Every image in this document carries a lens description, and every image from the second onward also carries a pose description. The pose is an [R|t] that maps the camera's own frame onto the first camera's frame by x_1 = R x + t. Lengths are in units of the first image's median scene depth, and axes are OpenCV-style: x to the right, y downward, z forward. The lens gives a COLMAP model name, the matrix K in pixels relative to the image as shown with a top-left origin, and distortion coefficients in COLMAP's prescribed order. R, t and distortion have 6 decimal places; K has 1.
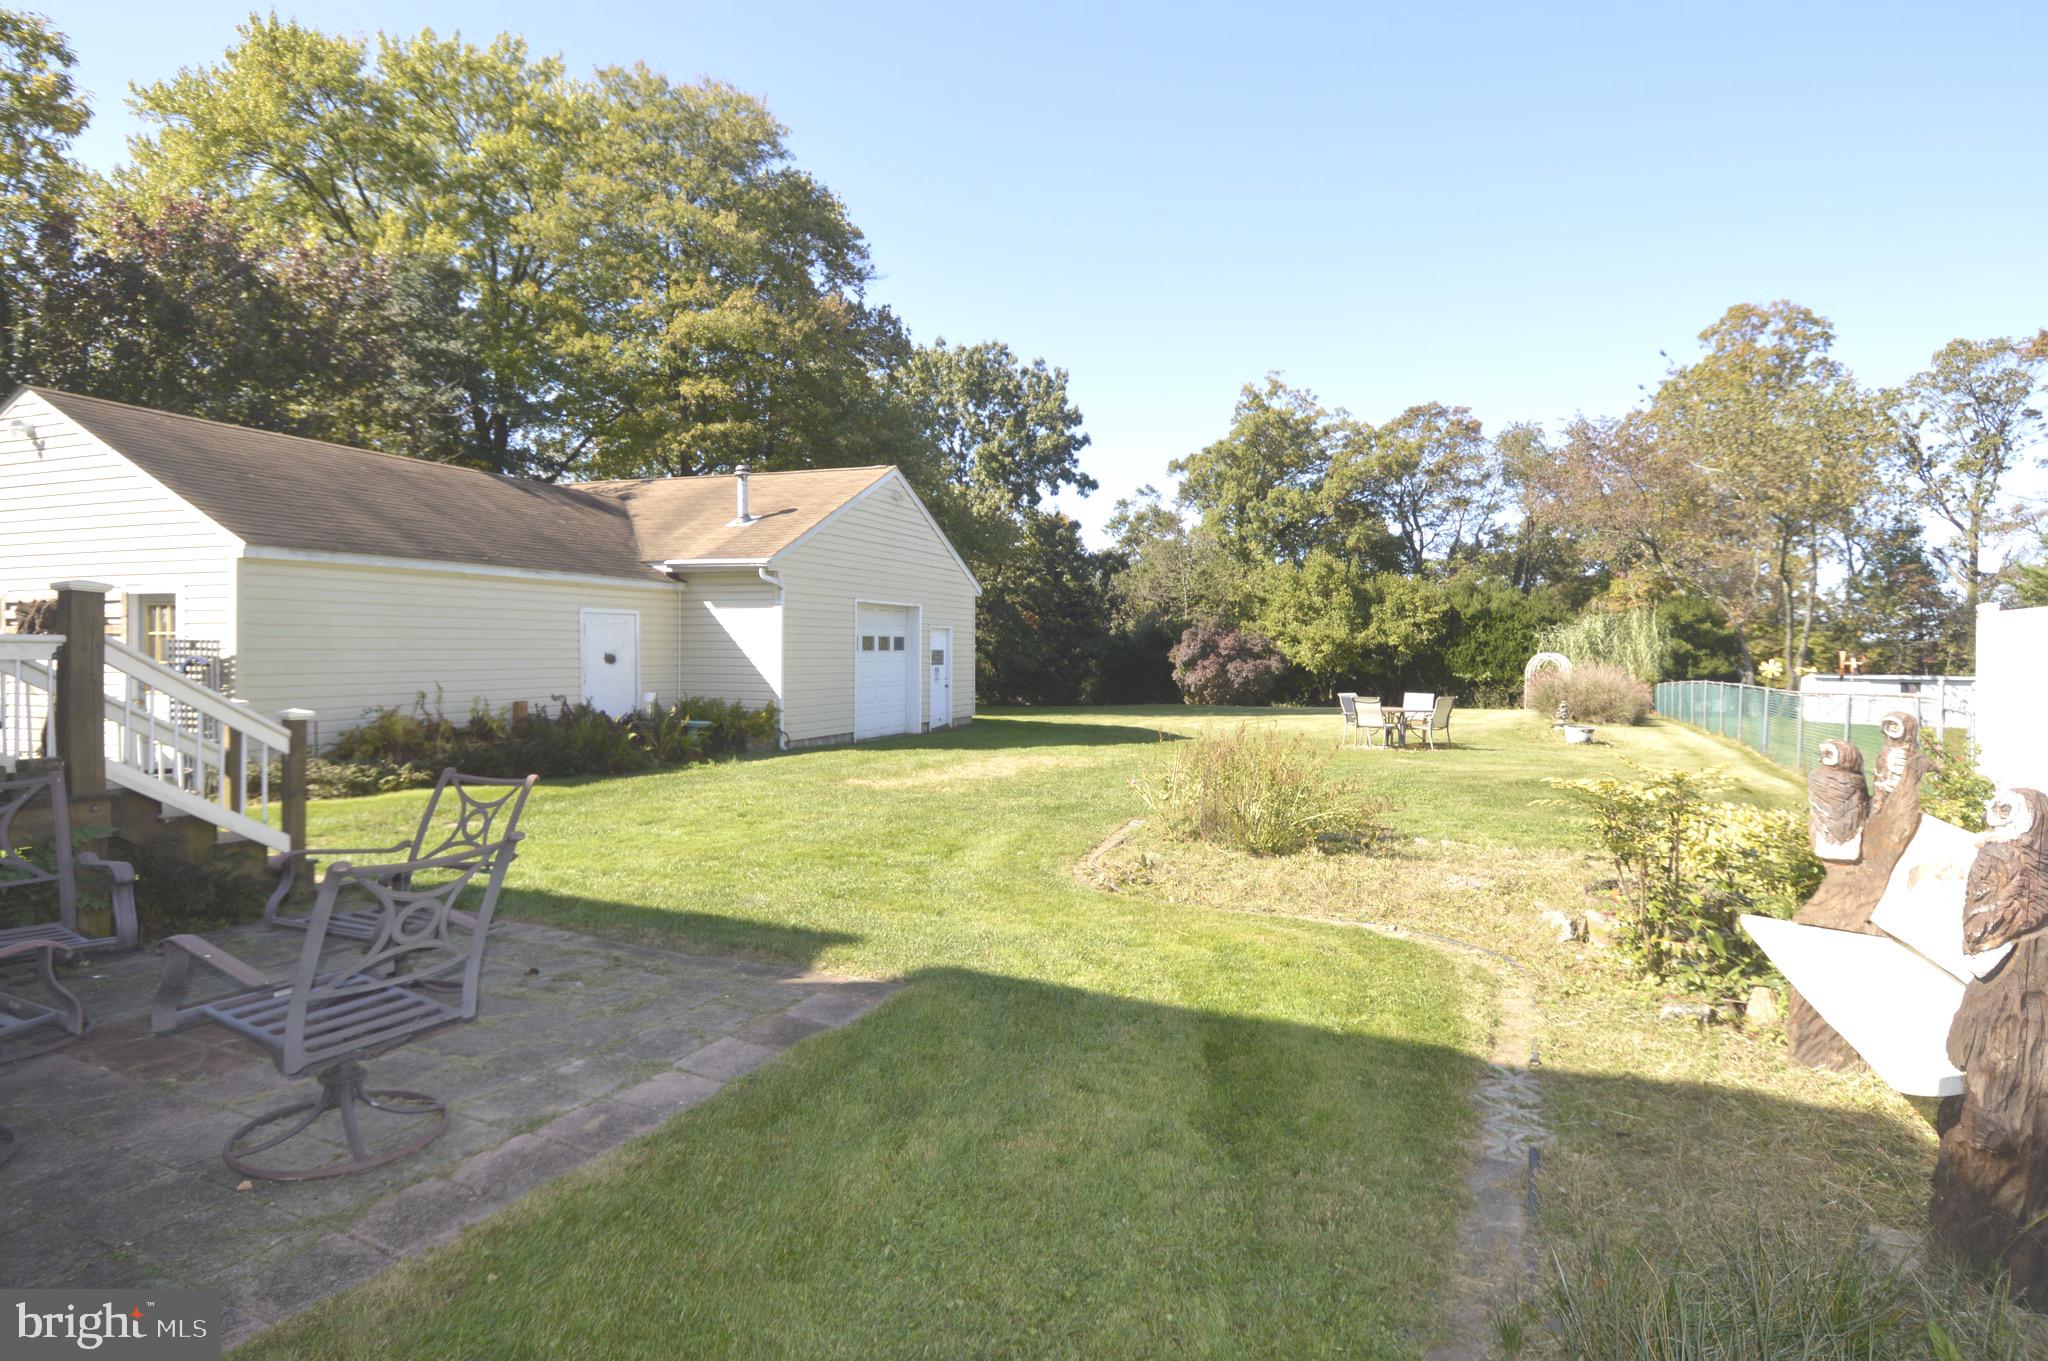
lens RADIAL K [[1106.1, 0, 1060.8], [0, 1106.1, 662.1], [0, 0, 1]] dist [0.010435, -0.019885]
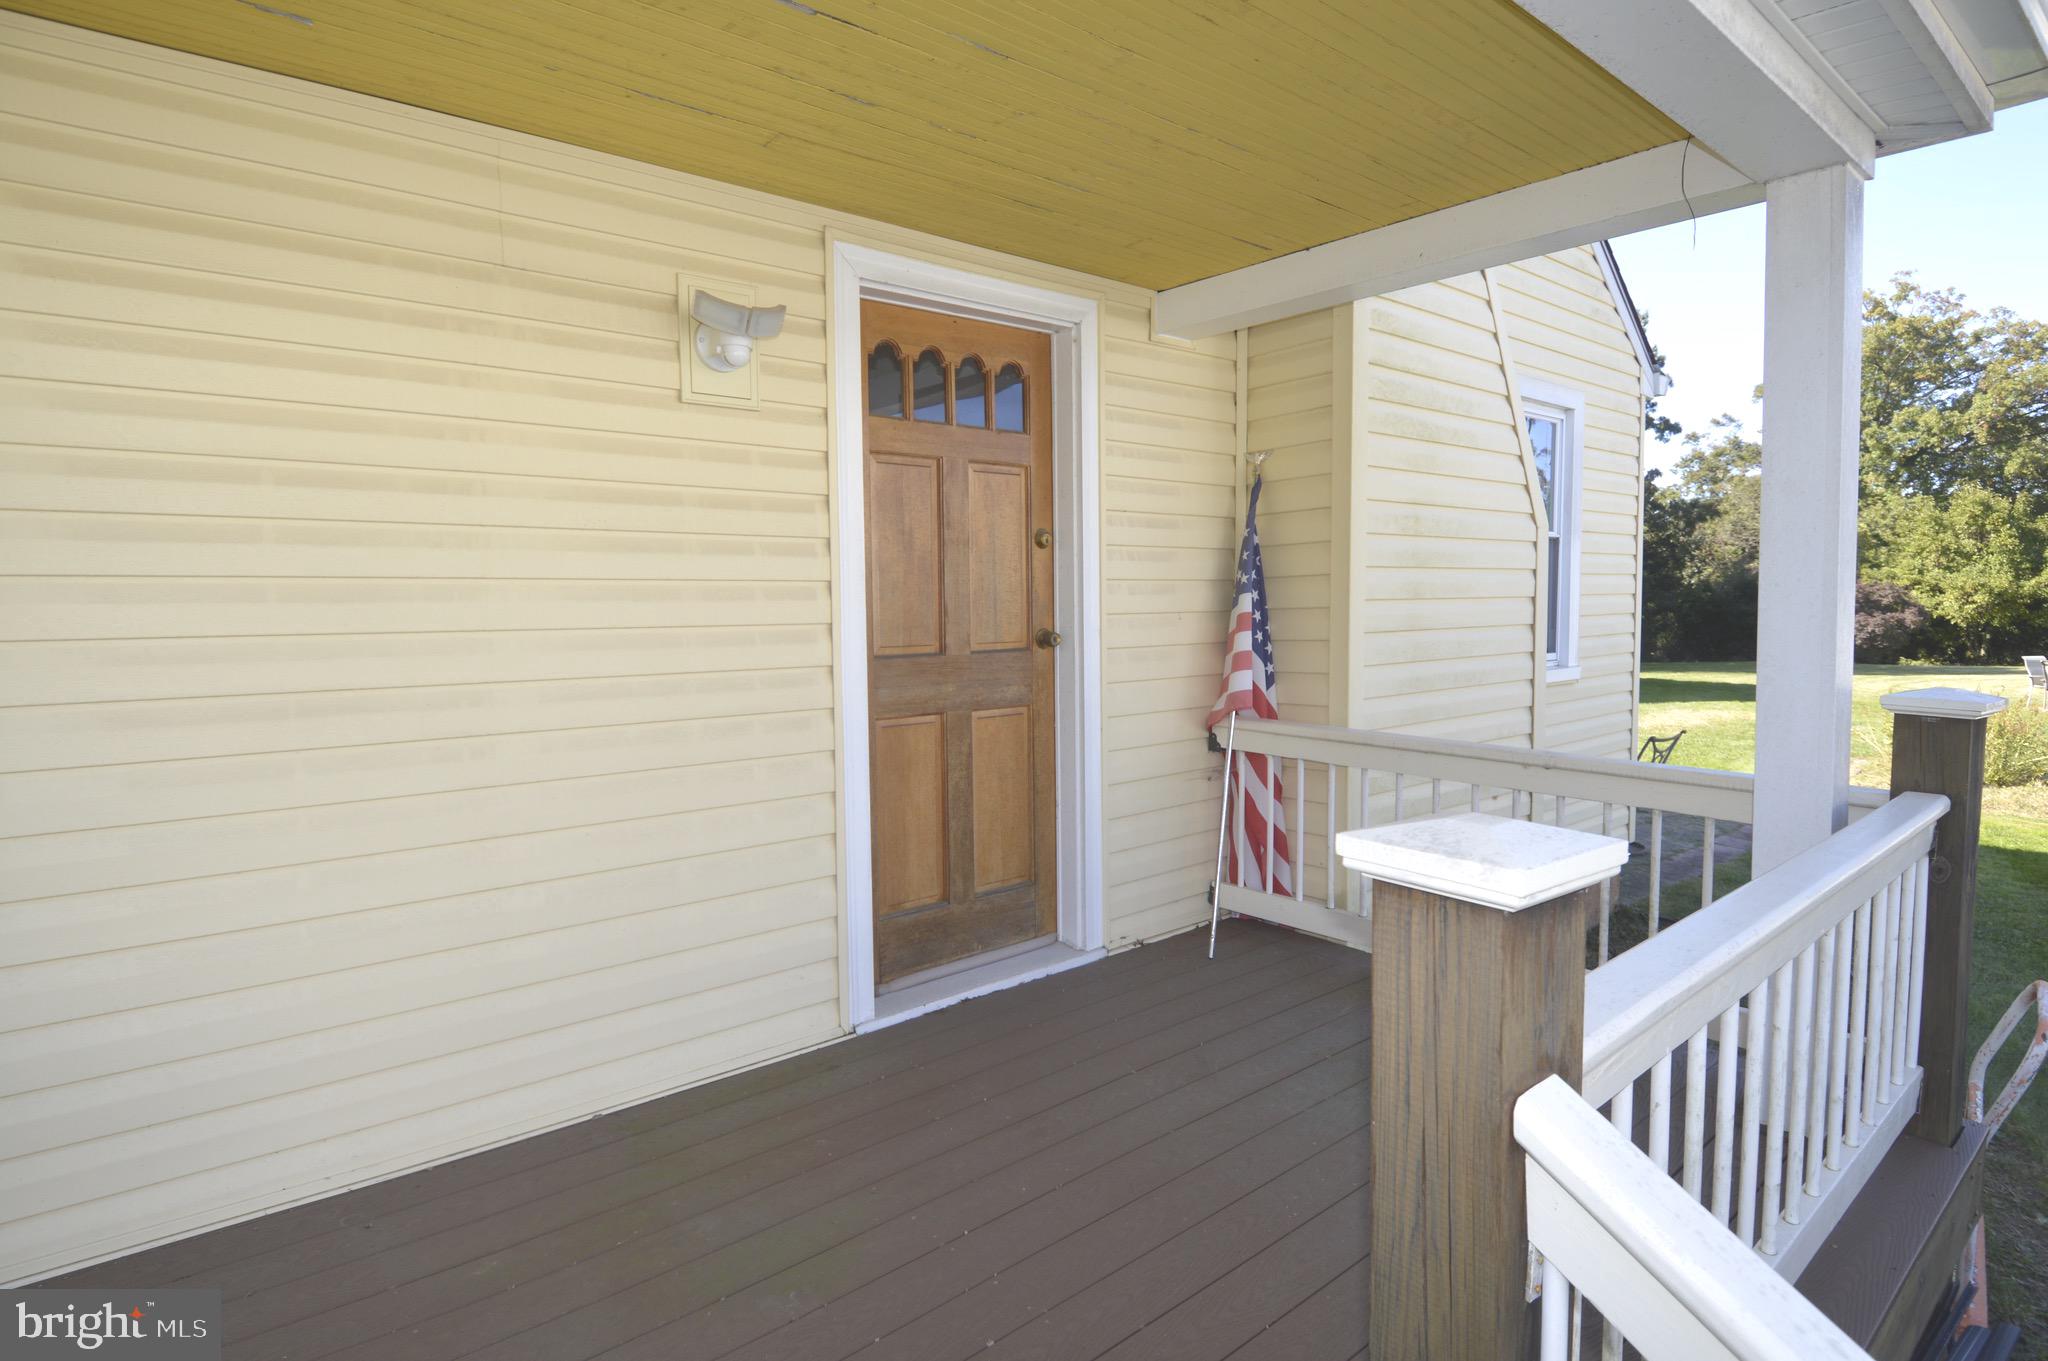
lens RADIAL K [[1106.1, 0, 1041.4], [0, 1106.1, 670.9], [0, 0, 1]] dist [0.010435, -0.019885]
pose [[0.898424, 0.012279, -0.438958, -0.045834], [0.011287, 0.998633, 0.051037, -0.008139], [0.438985, -0.050808, 0.897057, -0.120845]]
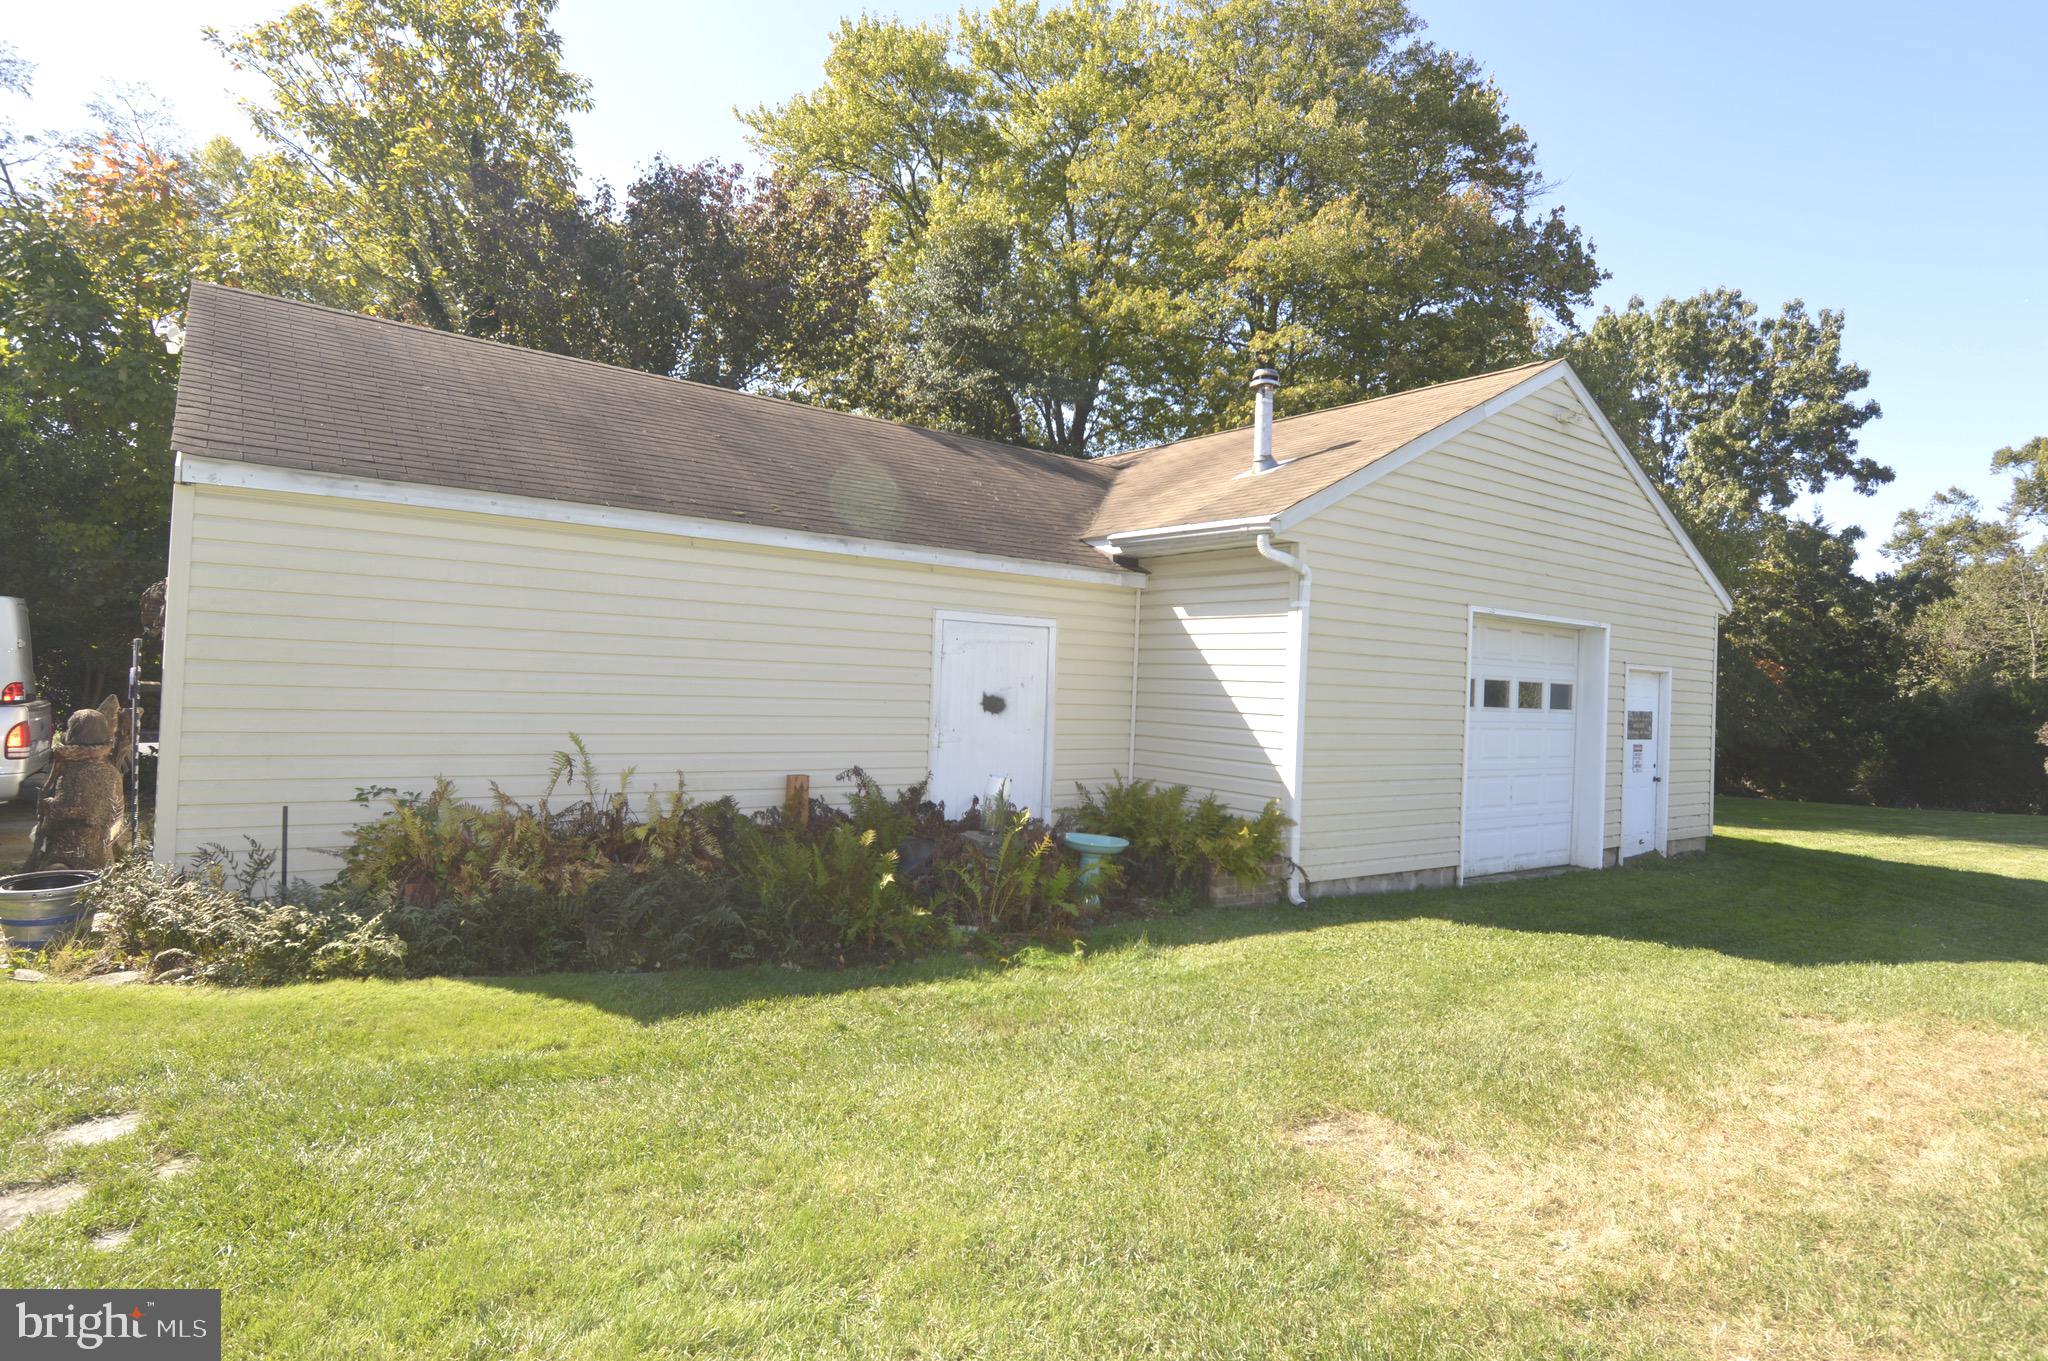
lens RADIAL K [[1106.1, 0, 1033.4], [0, 1106.1, 668.7], [0, 0, 1]] dist [0.010435, -0.019885]
pose [[0.828786, 0.020673, -0.559184, -0.025223], [-0.042522, 0.998755, -0.026100, -0.002340], [0.557948, 0.045409, 0.828632, 0.178332]]
